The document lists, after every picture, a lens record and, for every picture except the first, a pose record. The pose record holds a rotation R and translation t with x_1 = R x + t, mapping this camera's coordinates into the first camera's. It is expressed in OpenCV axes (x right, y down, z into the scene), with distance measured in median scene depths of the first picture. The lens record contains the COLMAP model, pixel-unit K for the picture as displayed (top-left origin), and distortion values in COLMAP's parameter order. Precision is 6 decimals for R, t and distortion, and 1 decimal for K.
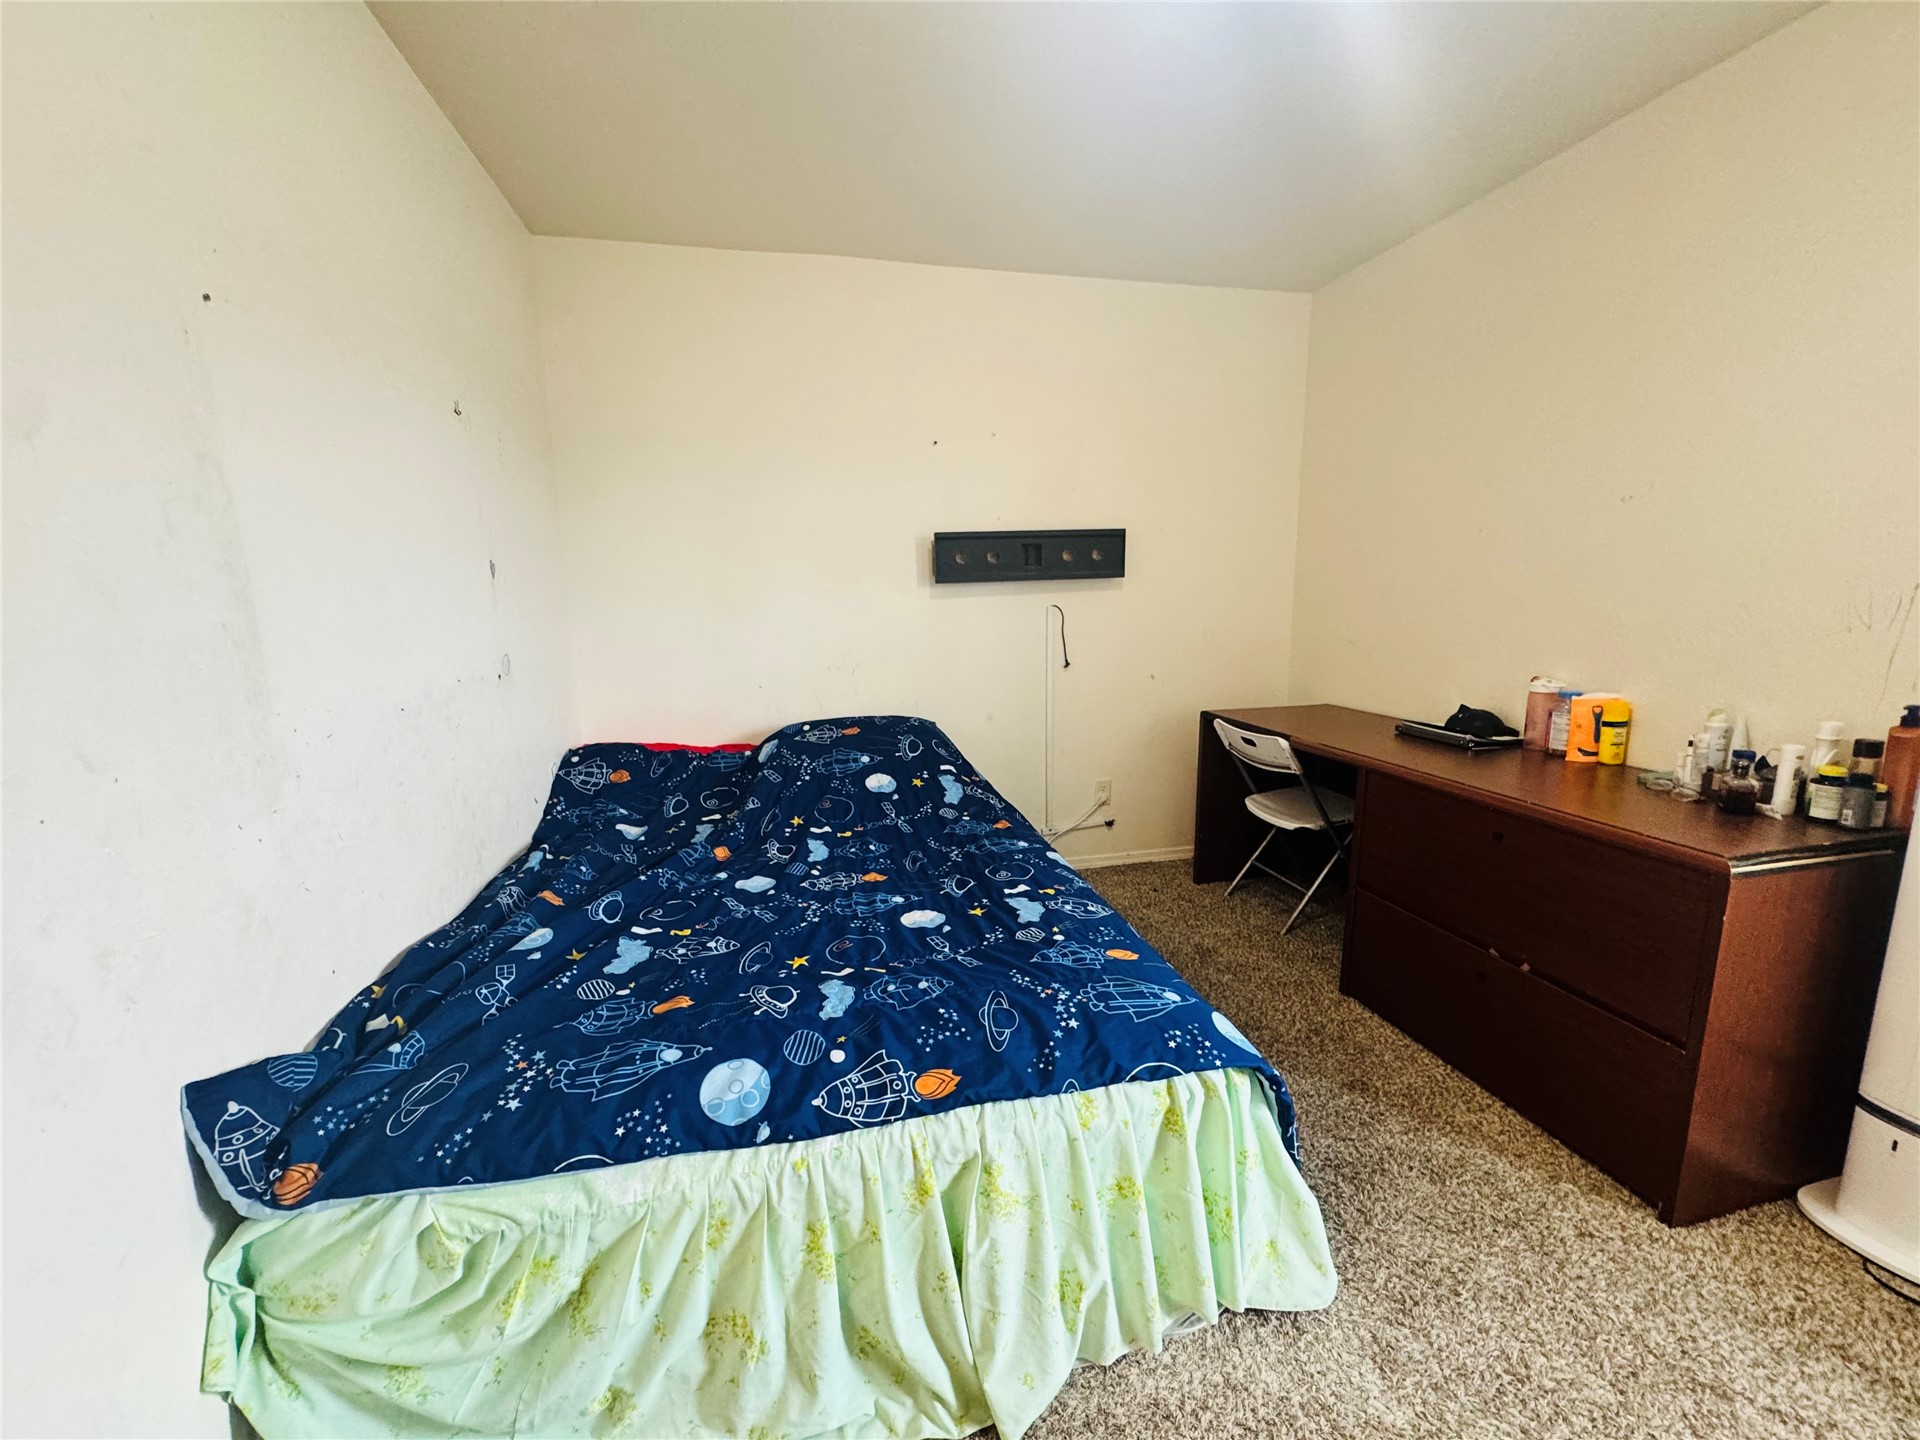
lens RADIAL K [[778.0, 0, 961.6], [0, 778.0, 726.0], [0, 0, 1]] dist [-0.002224, 0.000110]
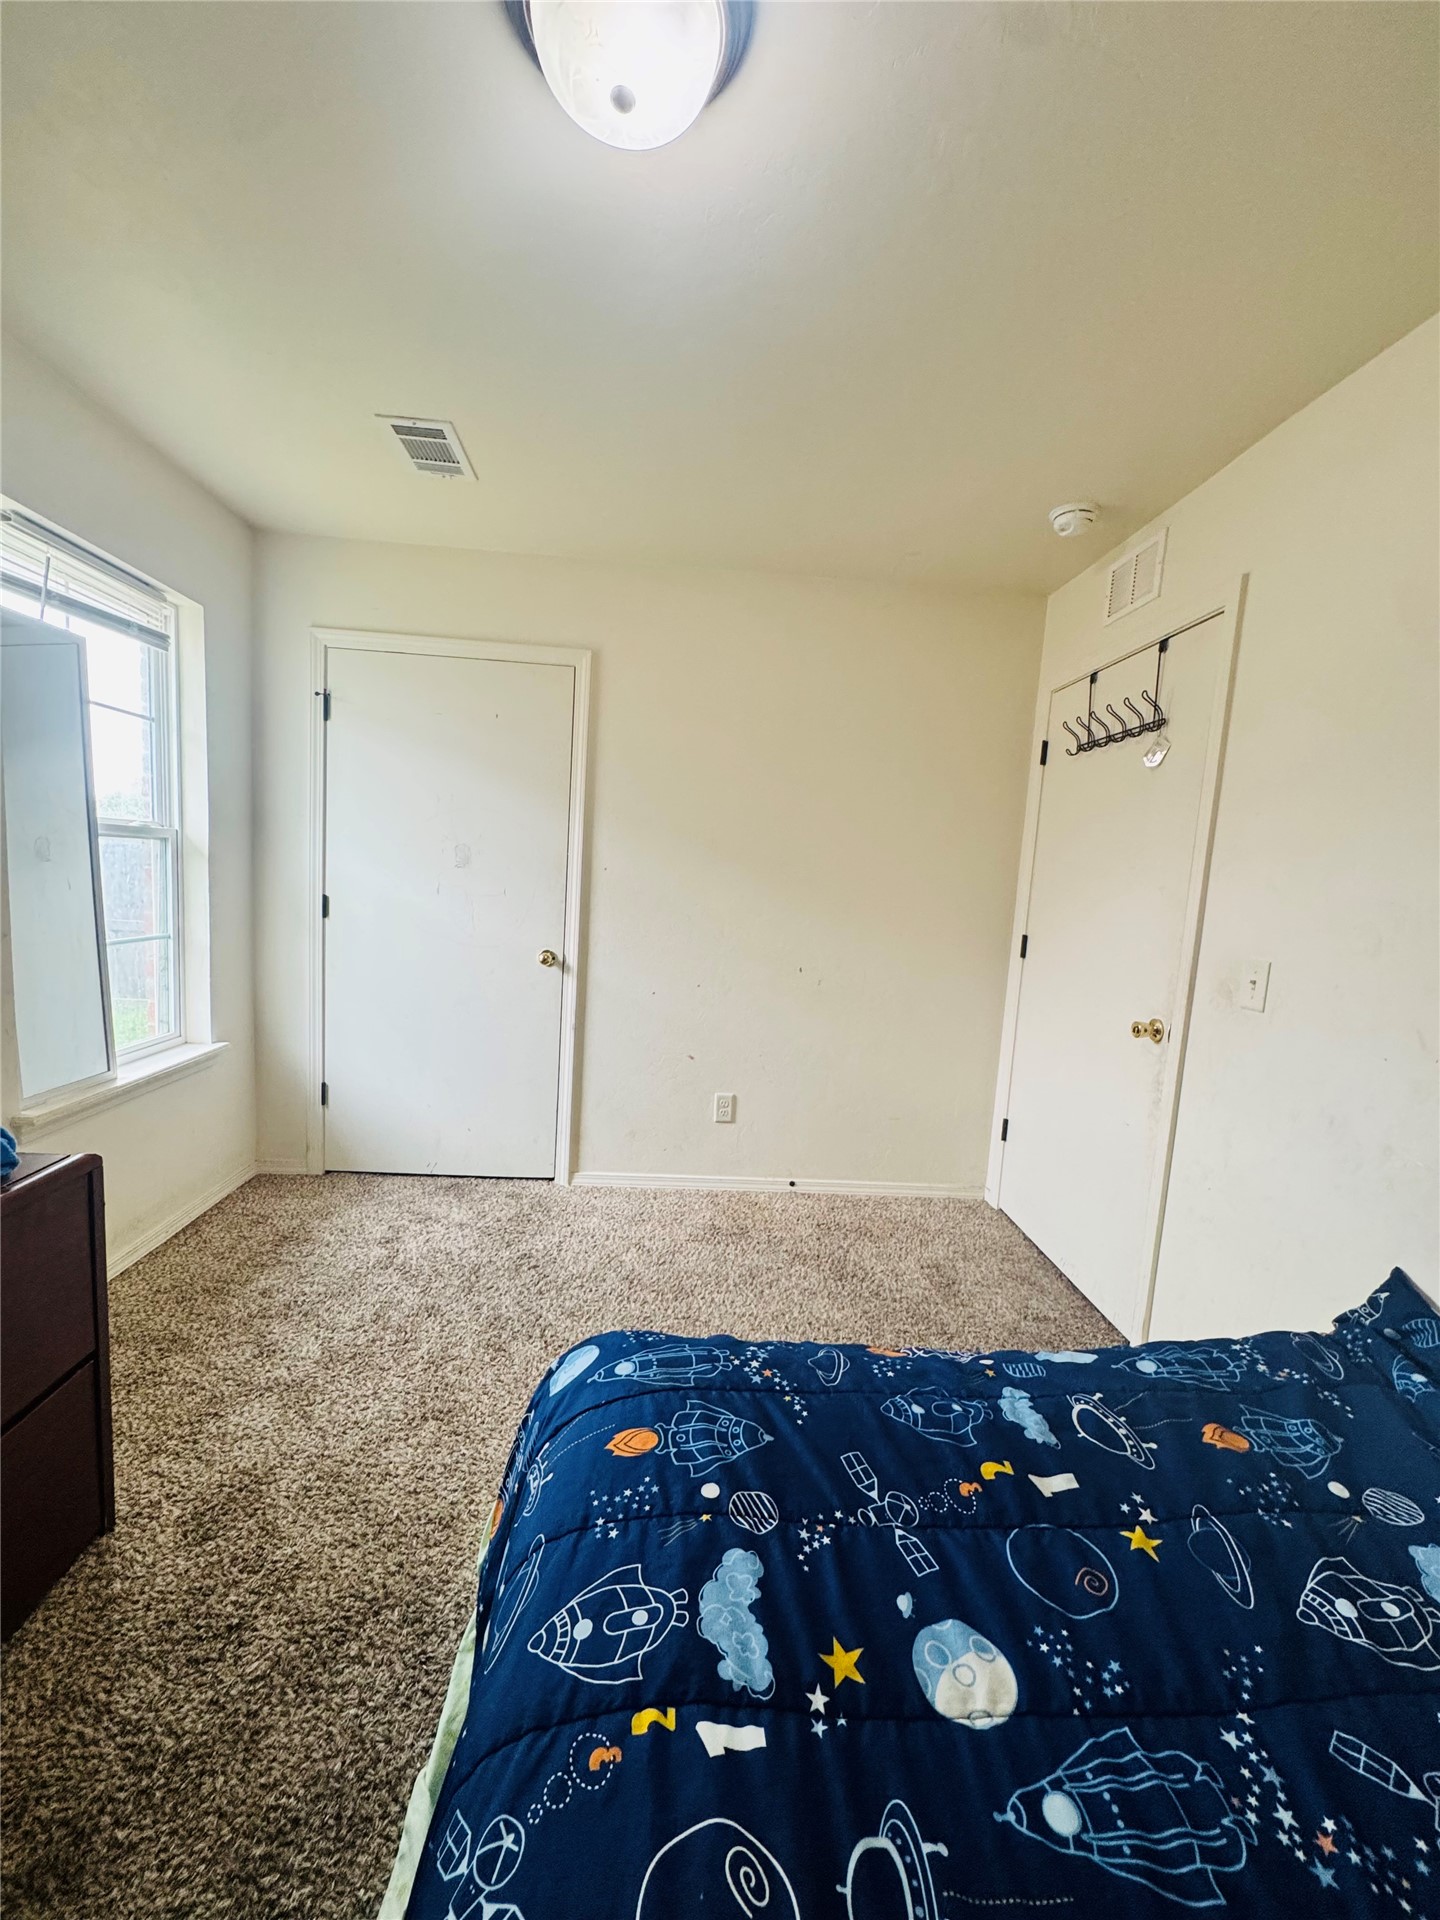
lens RADIAL K [[778.0, 0, 714.5], [0, 778.0, 959.2], [0, 0, 1]] dist [-0.002224, 0.000110]
pose [[-0.983796, -0.061890, 0.168270, 0.044602], [-0.013640, 0.961647, 0.273952, -0.284307], [-0.178771, 0.267217, -0.946909, 1.426912]]
